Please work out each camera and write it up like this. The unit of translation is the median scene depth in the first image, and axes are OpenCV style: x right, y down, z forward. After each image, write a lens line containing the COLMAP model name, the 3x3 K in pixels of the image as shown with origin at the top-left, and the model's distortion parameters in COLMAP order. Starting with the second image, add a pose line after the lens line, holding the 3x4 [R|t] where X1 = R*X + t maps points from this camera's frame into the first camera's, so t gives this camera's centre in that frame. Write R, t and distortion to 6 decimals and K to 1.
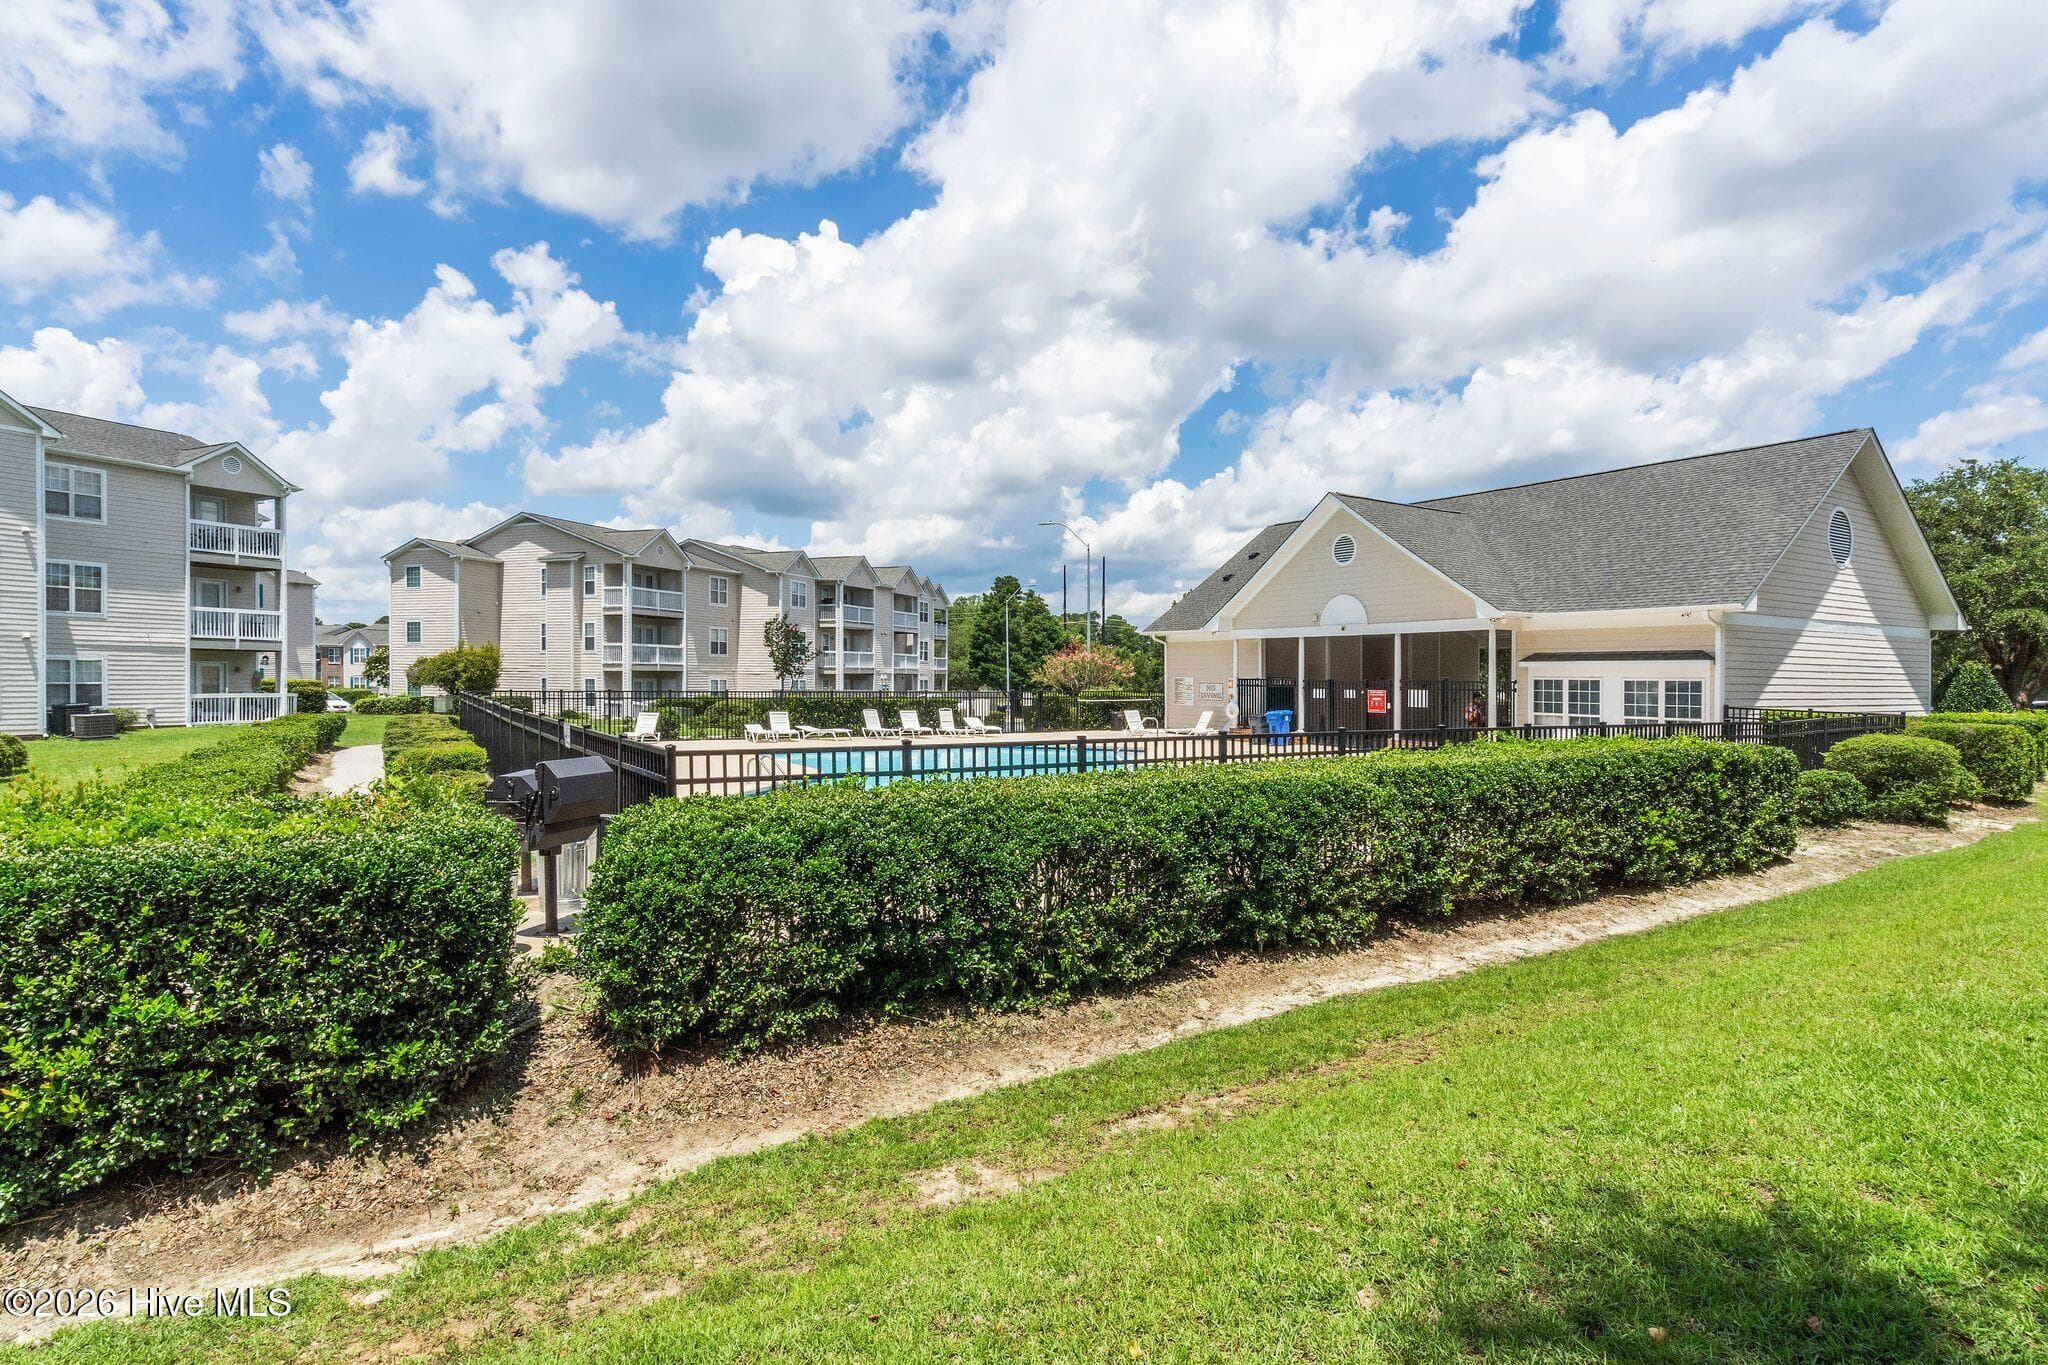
lens RADIAL K [[1130.8, 0, 1028.0], [0, 1130.8, 674.2], [0, 0, 1]] dist [0.003510, 0.000969]
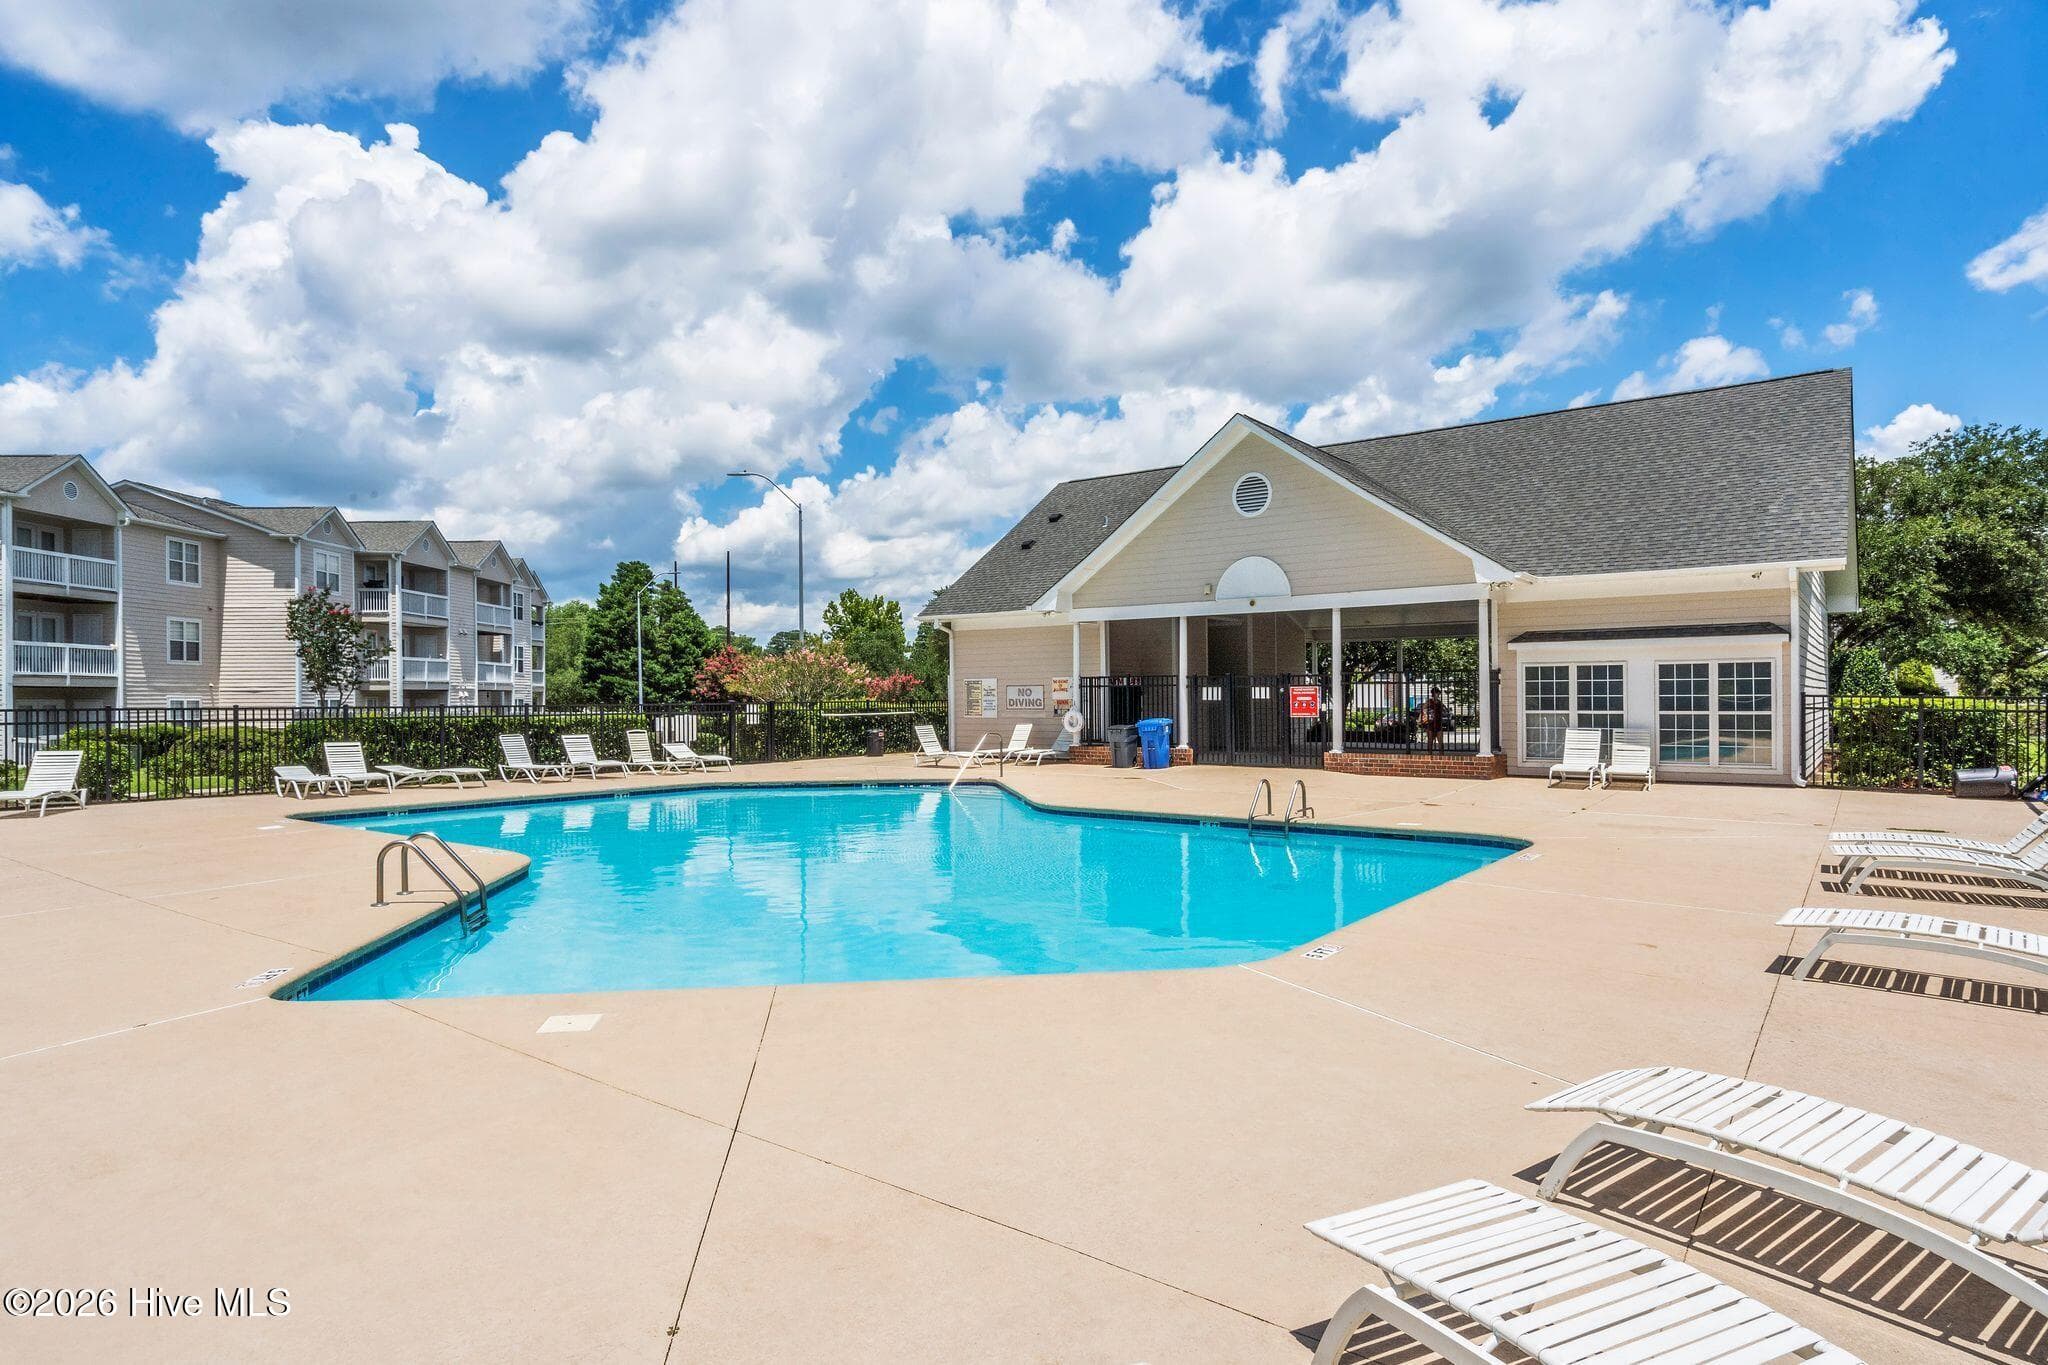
lens RADIAL K [[1130.8, 0, 1017.7], [0, 1130.8, 686.9], [0, 0, 1]] dist [0.003510, 0.000969]
pose [[0.926107, -0.010599, 0.377112, -0.112348], [0.015404, 0.999834, -0.009729, 0.015244], [-0.376946, 0.014819, 0.926117, 0.325069]]
